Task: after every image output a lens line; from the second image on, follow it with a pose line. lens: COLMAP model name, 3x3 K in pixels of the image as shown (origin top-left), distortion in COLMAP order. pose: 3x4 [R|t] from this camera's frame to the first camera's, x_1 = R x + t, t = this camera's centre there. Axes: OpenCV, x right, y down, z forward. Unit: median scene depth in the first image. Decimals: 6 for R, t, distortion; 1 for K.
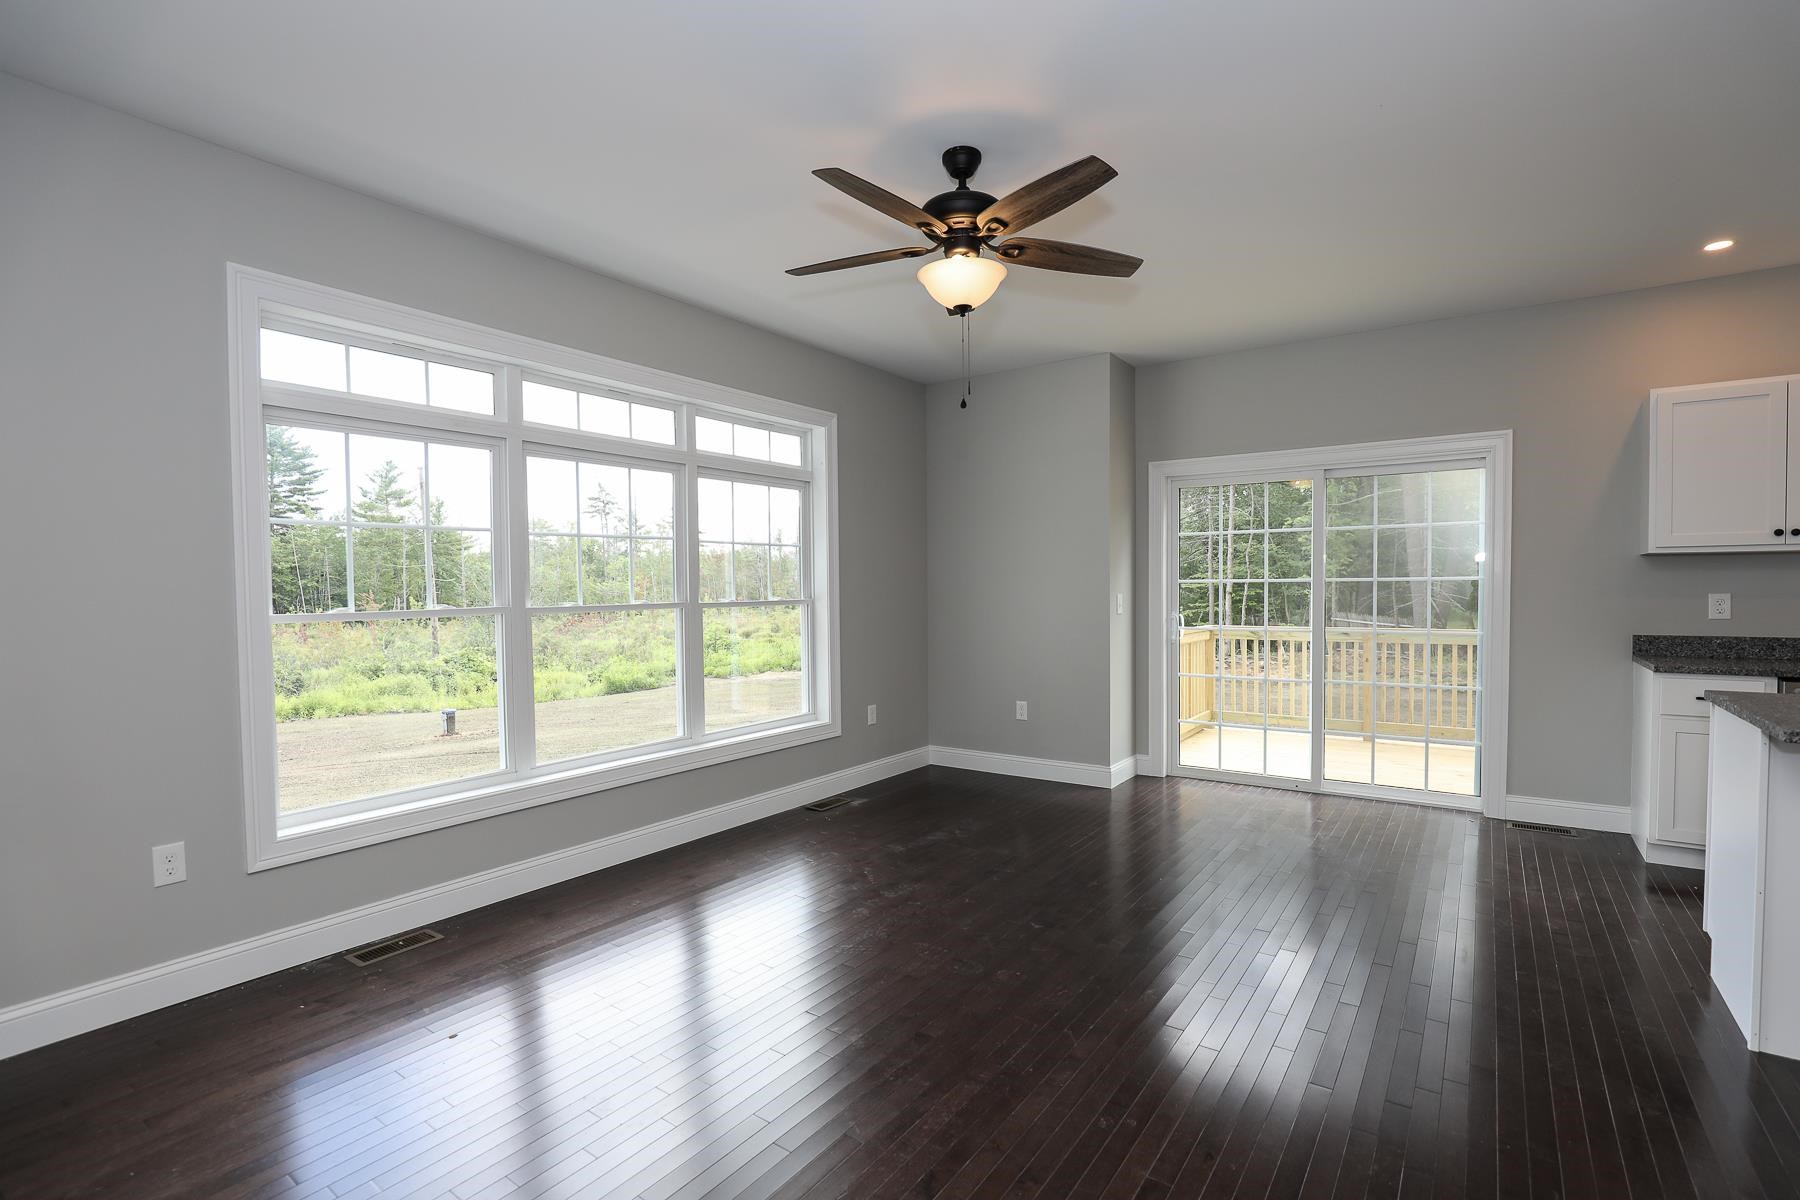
lens RADIAL K [[838.6, 0, 898.4], [0, 838.6, 610.9], [0, 0, 1]] dist [-0.023940, 0.001475]
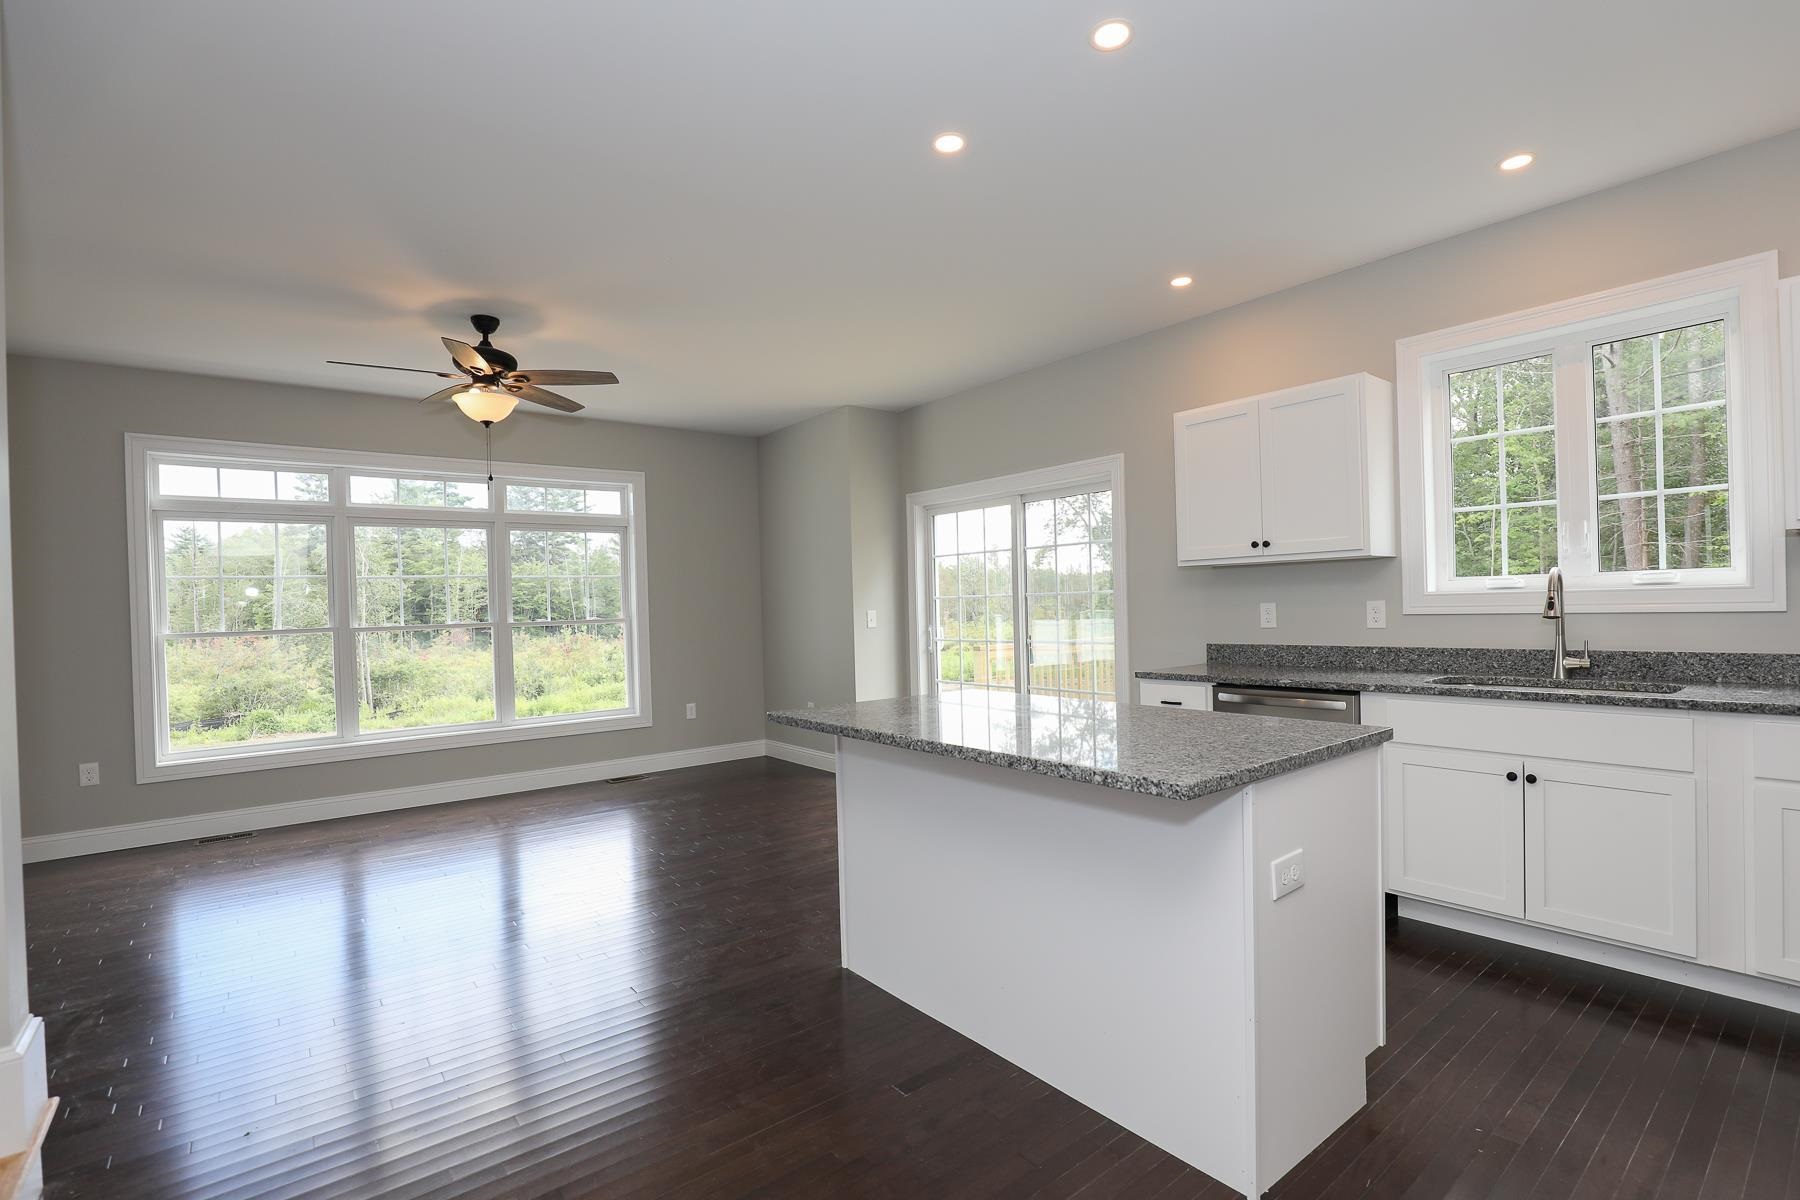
lens RADIAL K [[838.6, 0, 898.4], [0, 838.6, 610.9], [0, 0, 1]] dist [-0.023940, 0.001475]
pose [[0.959536, -0.014942, -0.281188, 0.727628], [0.010534, 0.999797, -0.017181, 0.001427], [0.281388, 0.013524, 0.959499, -0.119195]]
